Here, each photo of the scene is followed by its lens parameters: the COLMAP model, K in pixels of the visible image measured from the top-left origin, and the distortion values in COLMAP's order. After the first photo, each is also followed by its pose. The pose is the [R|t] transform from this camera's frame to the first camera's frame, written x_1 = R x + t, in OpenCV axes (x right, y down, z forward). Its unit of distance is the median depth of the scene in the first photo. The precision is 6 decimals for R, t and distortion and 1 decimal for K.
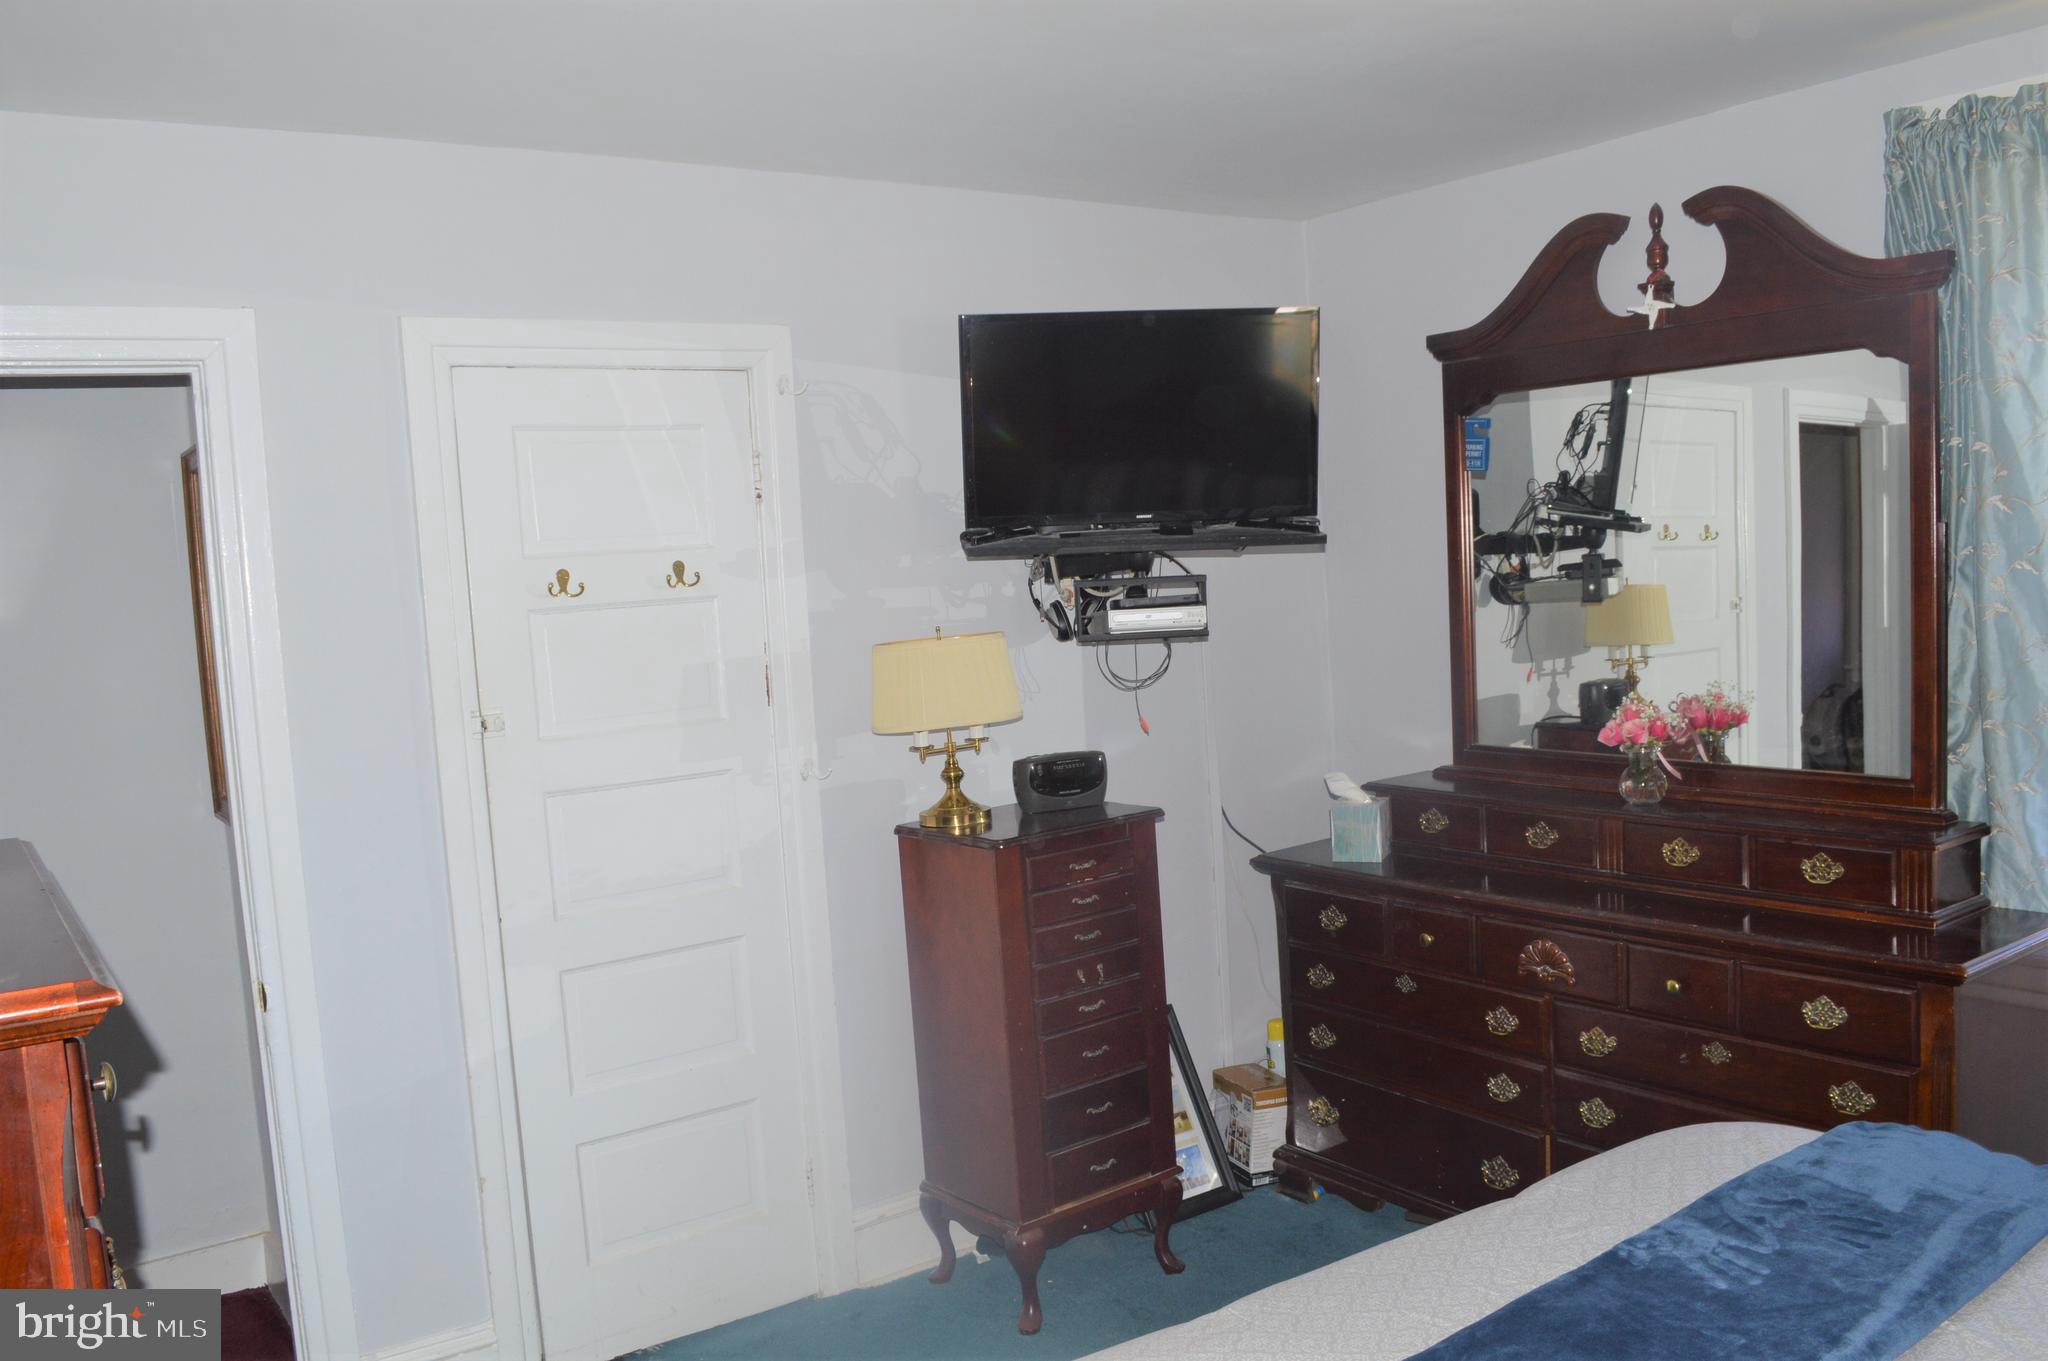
lens RADIAL K [[1638.6, 0, 1017.4], [0, 1638.6, 701.9], [0, 0, 1]] dist [-0.085783, 0.016549]
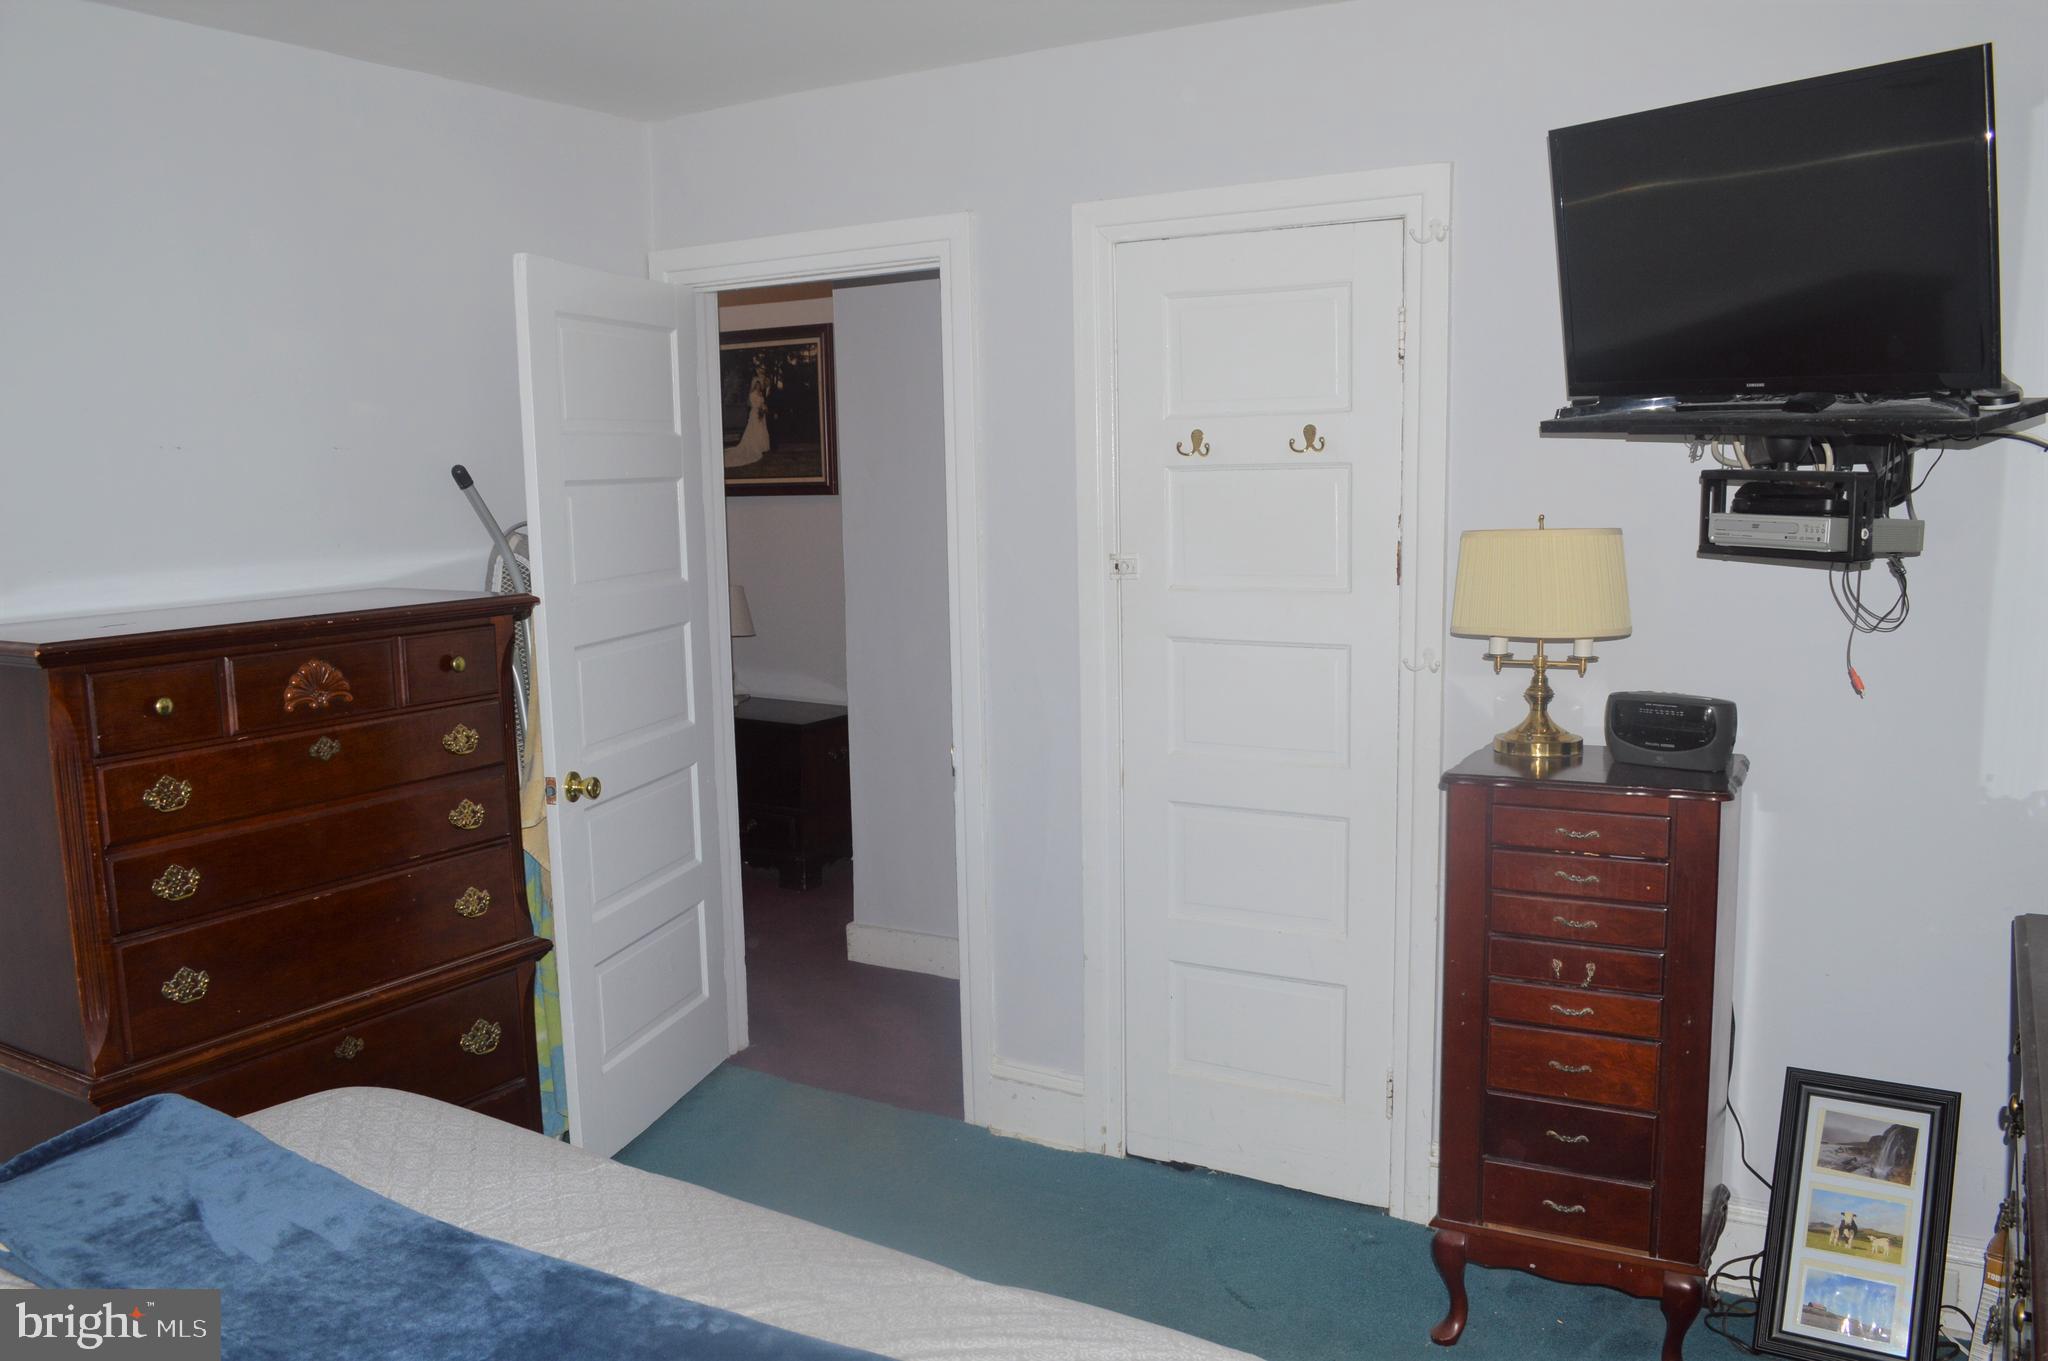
lens RADIAL K [[1638.6, 0, 1017.4], [0, 1638.6, 701.9], [0, 0, 1]] dist [-0.085783, 0.016549]
pose [[0.396590, 0.184152, -0.899336, 0.602566], [-0.082764, 0.982856, 0.164756, -0.066619], [0.914257, 0.009092, 0.405032, 0.423923]]
